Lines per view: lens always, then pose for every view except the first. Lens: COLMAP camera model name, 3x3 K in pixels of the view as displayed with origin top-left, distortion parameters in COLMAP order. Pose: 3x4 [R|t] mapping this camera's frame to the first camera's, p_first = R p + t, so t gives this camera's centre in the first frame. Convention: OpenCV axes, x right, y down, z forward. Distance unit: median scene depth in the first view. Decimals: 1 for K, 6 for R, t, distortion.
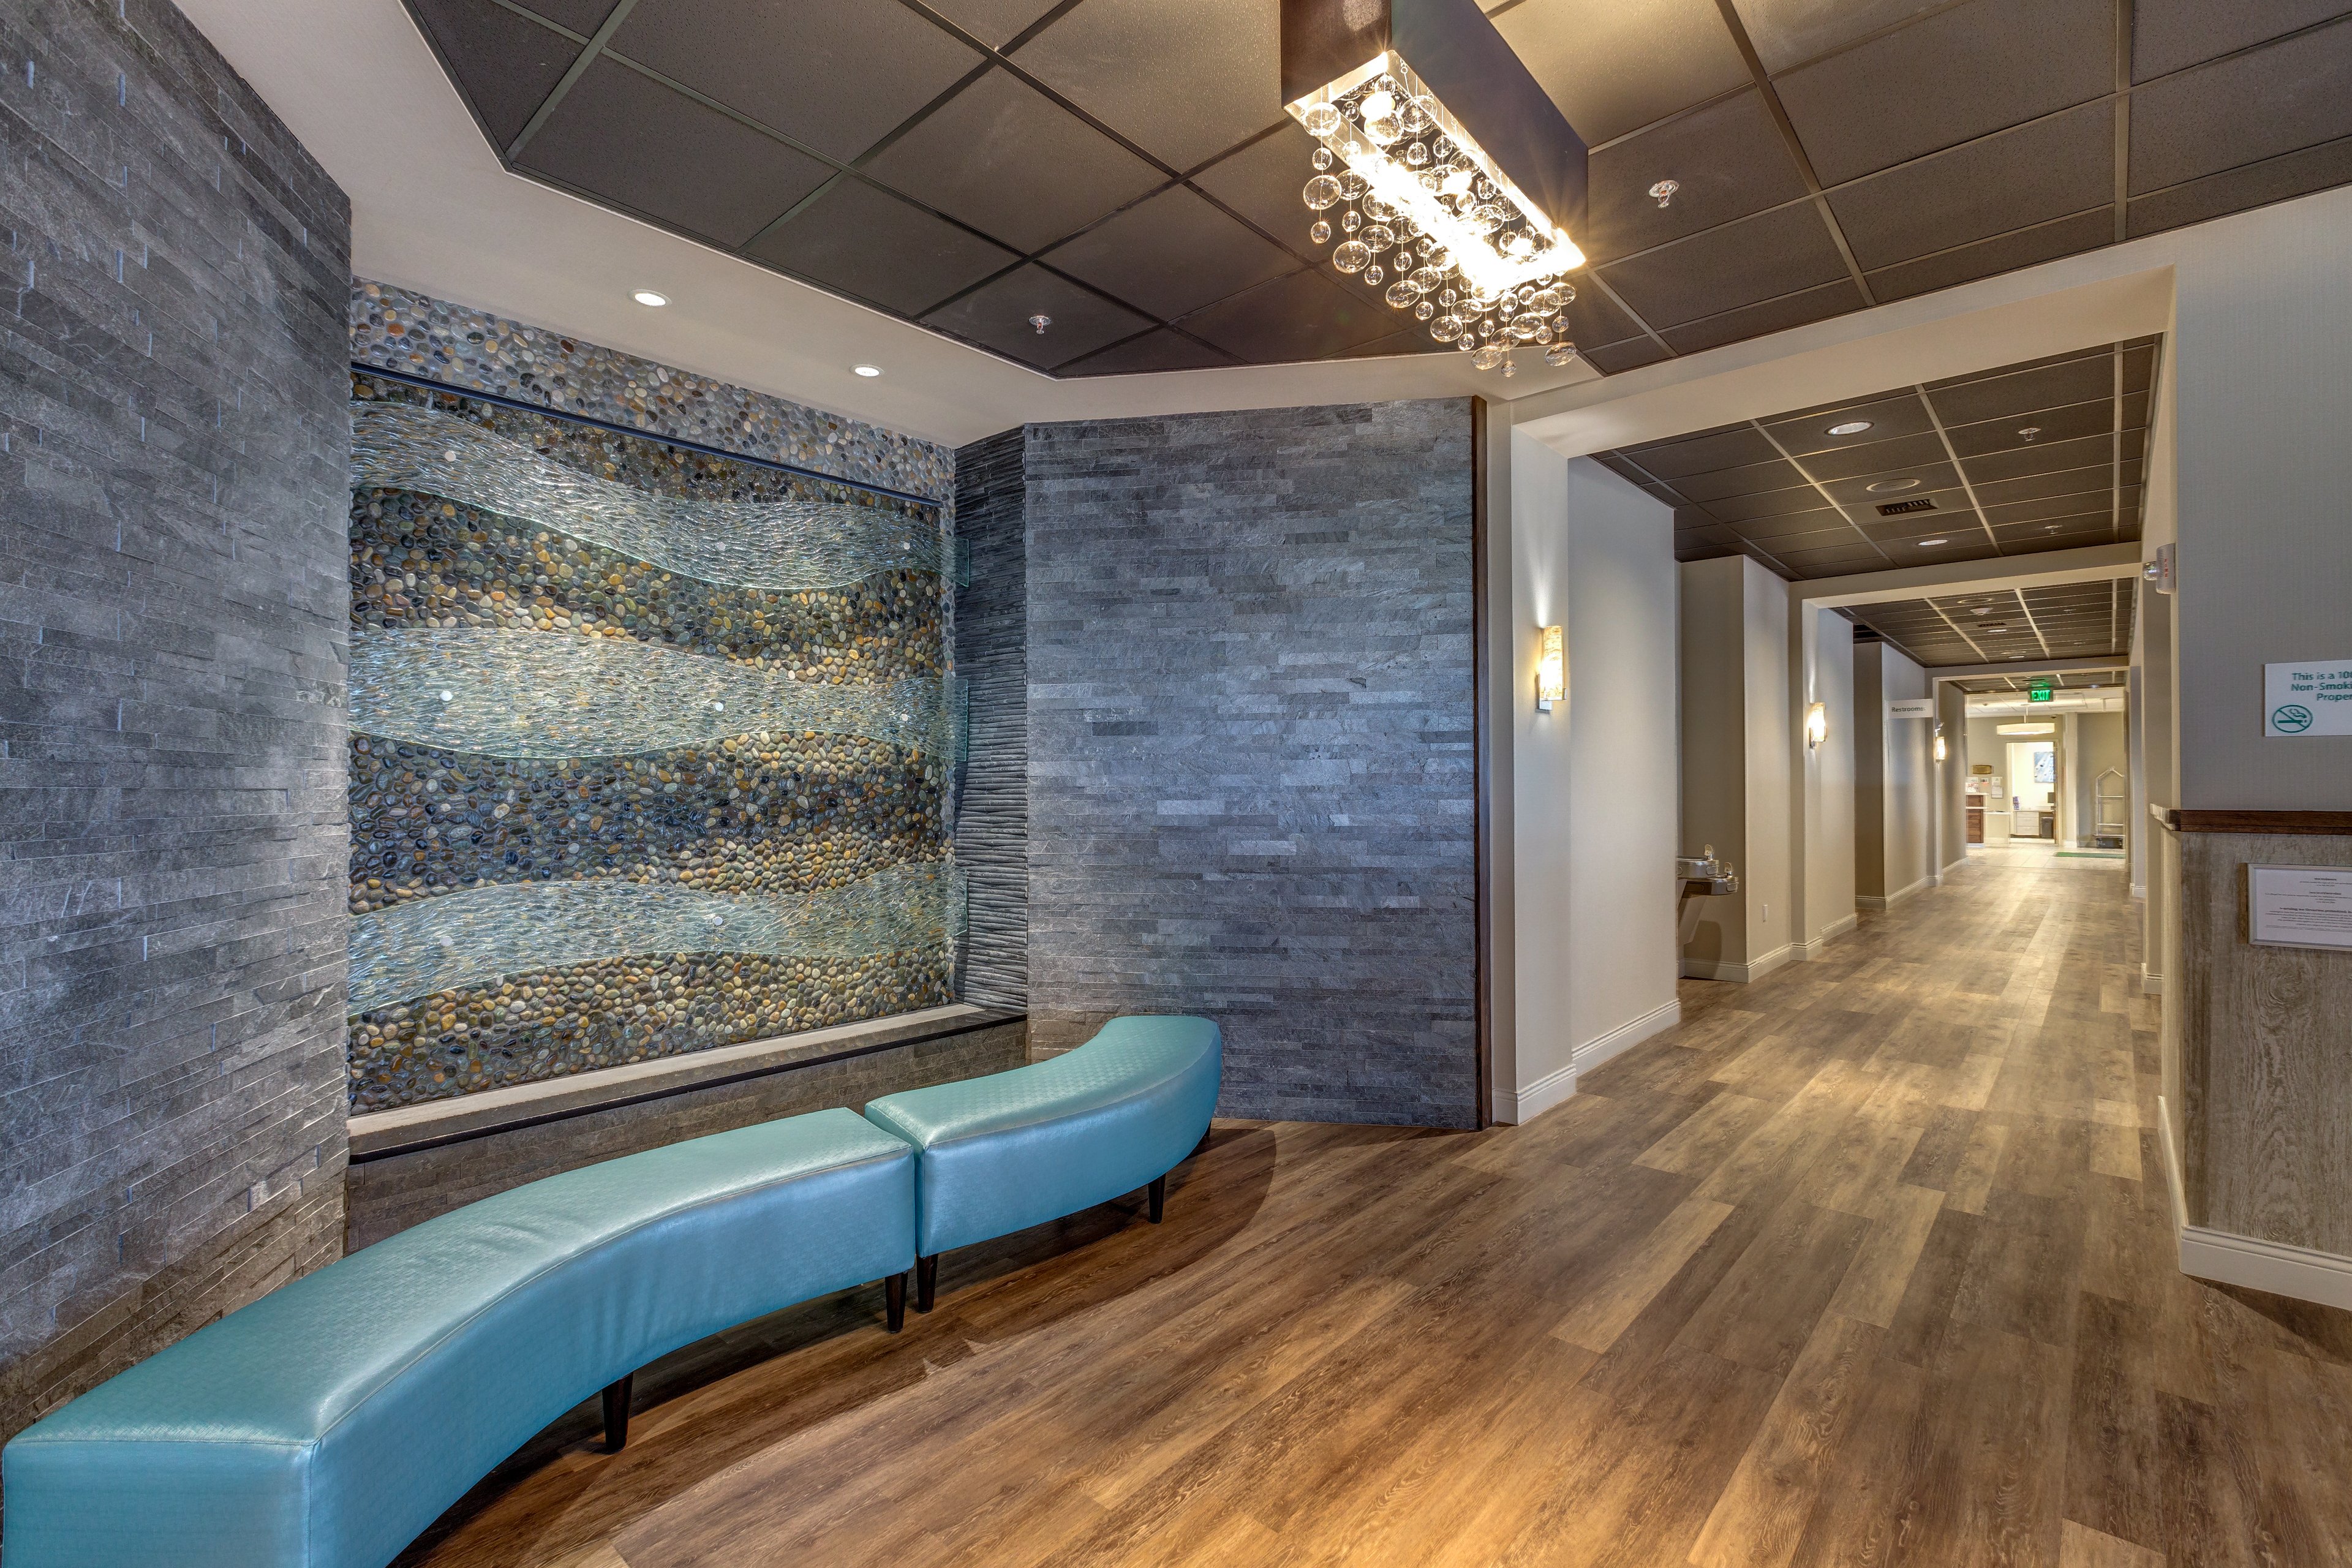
lens RADIAL K [[1052.5, 0, 1176.0], [0, 1052.5, 784.0], [0, 0, 1]] dist [-0.000435, -0.000086]
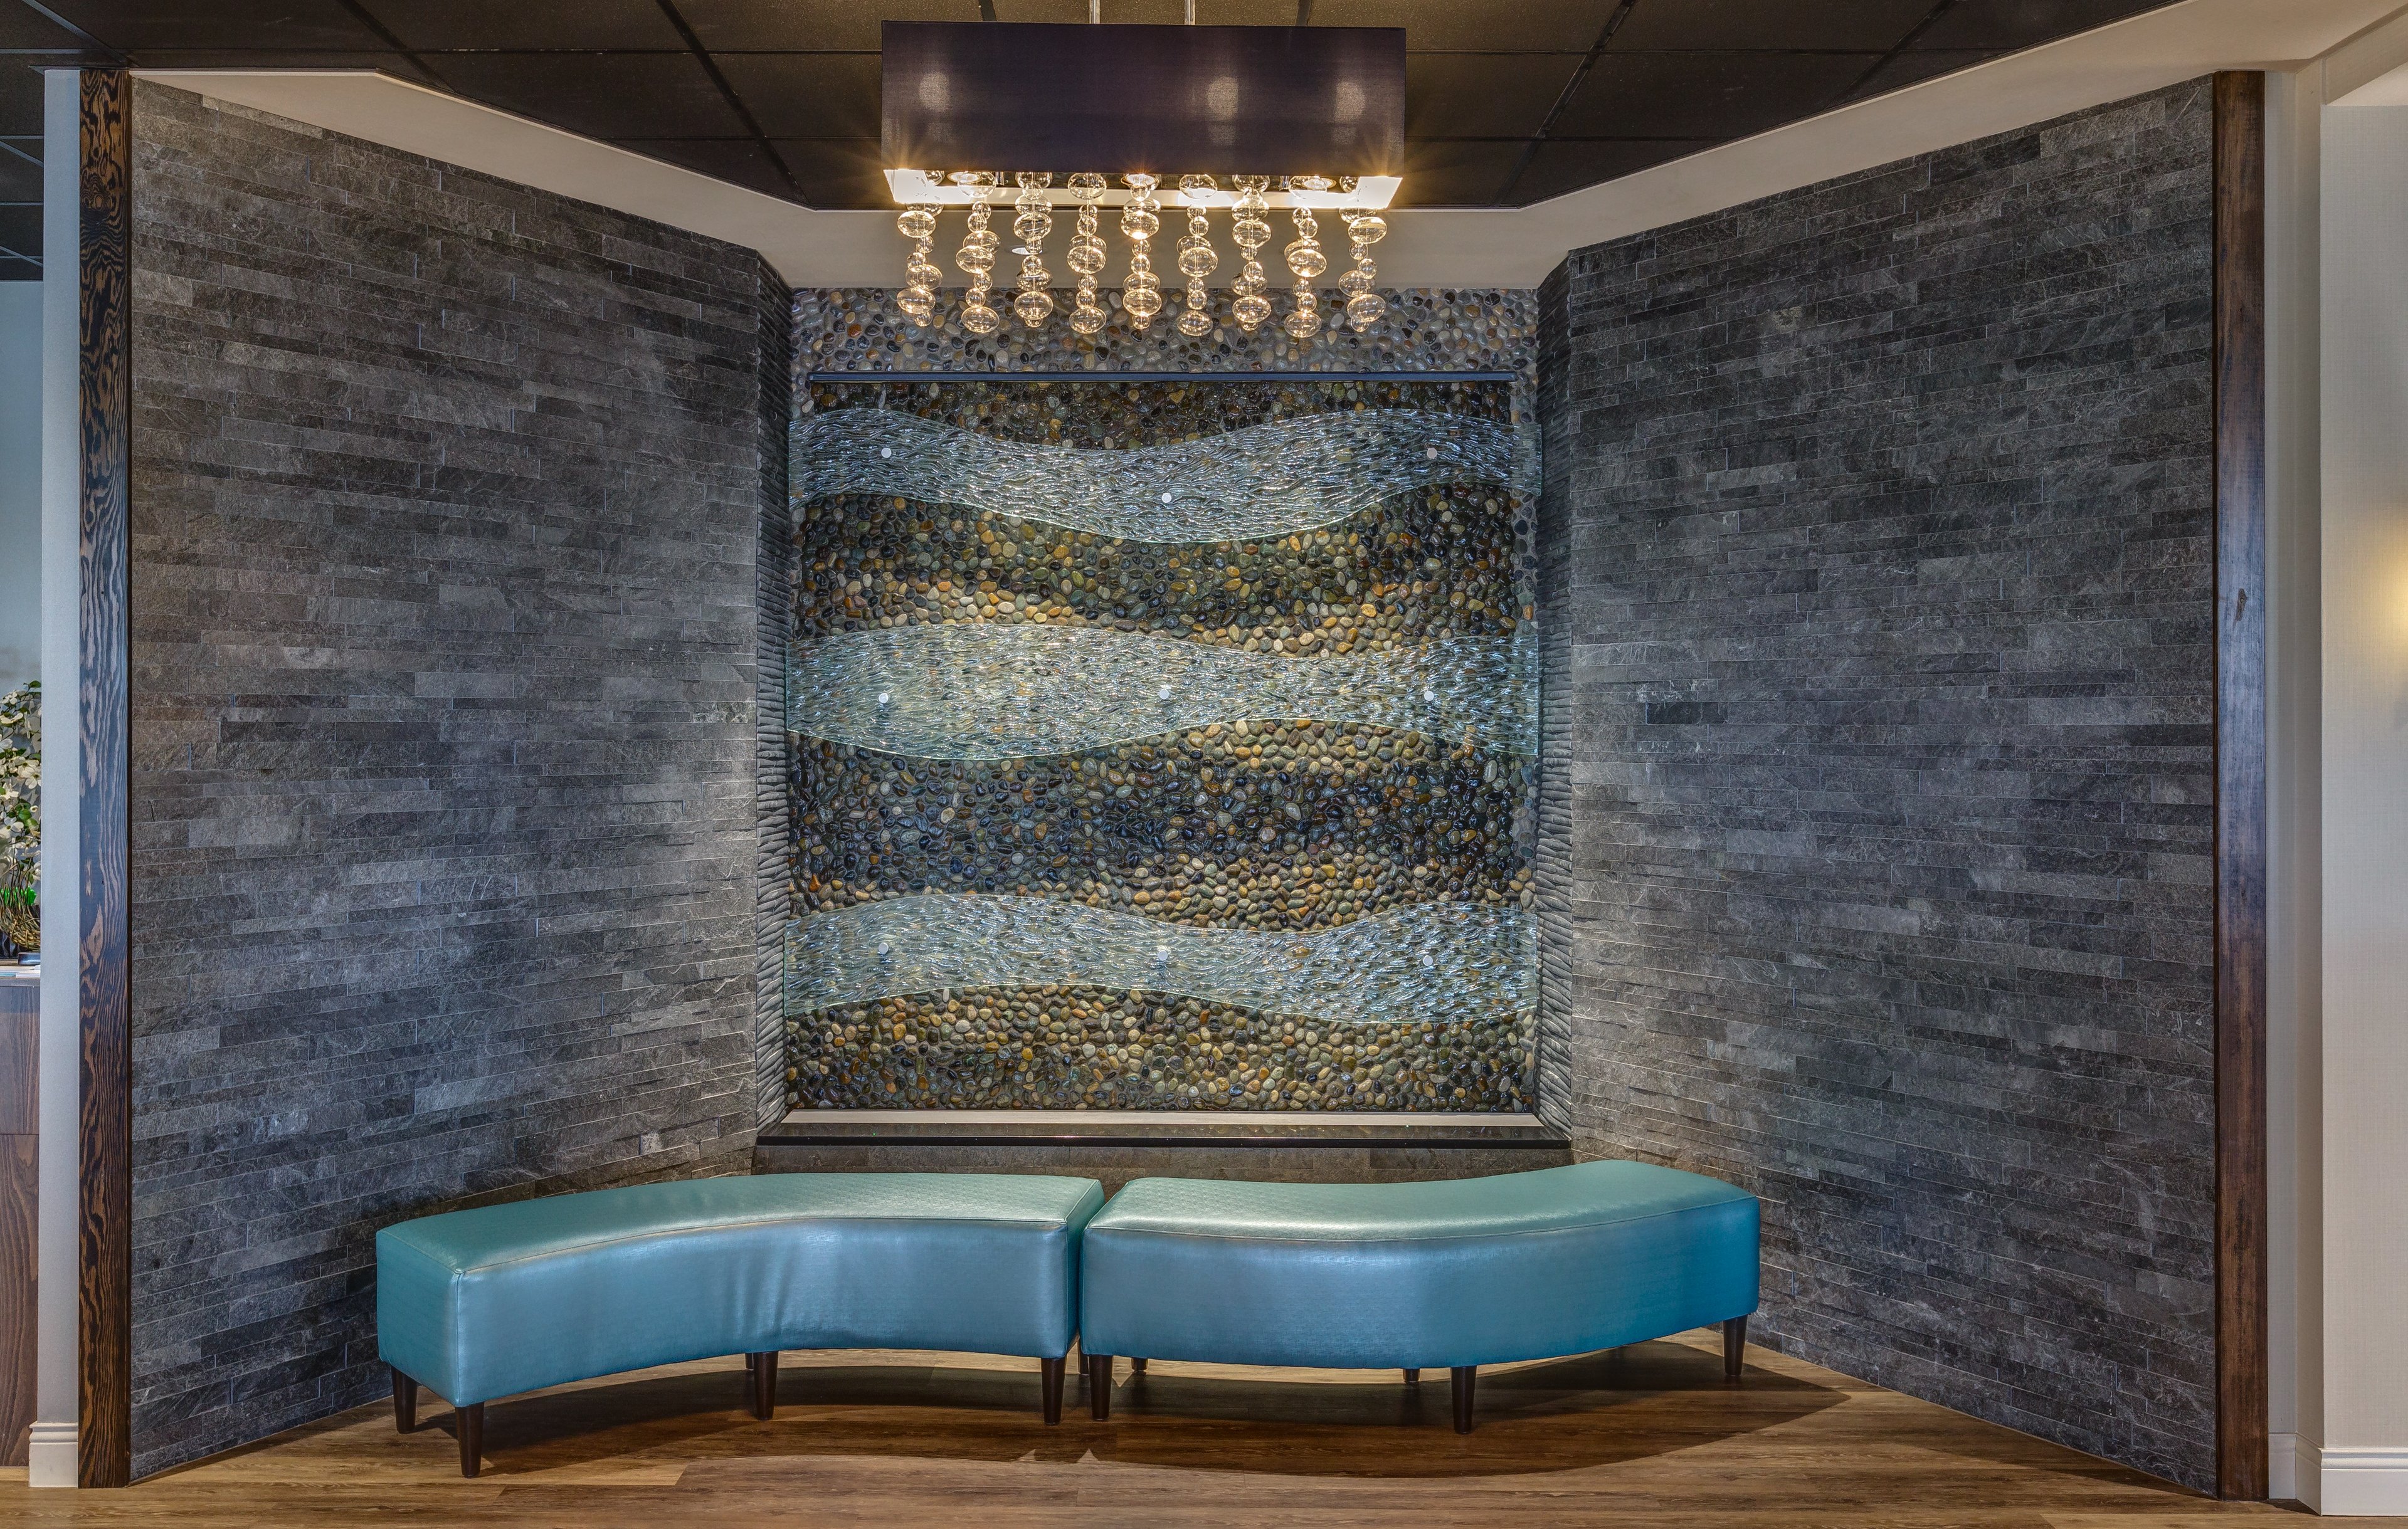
lens RADIAL K [[2123.3, 0, 1204.8], [0, 2123.3, 723.4], [0, 0, 1]] dist [0.003375, 0.005147]
pose [[0.659028, 0.009116, -0.752063, 0.833442], [-0.001621, 0.999941, 0.010700, -0.068777], [0.752117, -0.005833, 0.659004, -0.065502]]
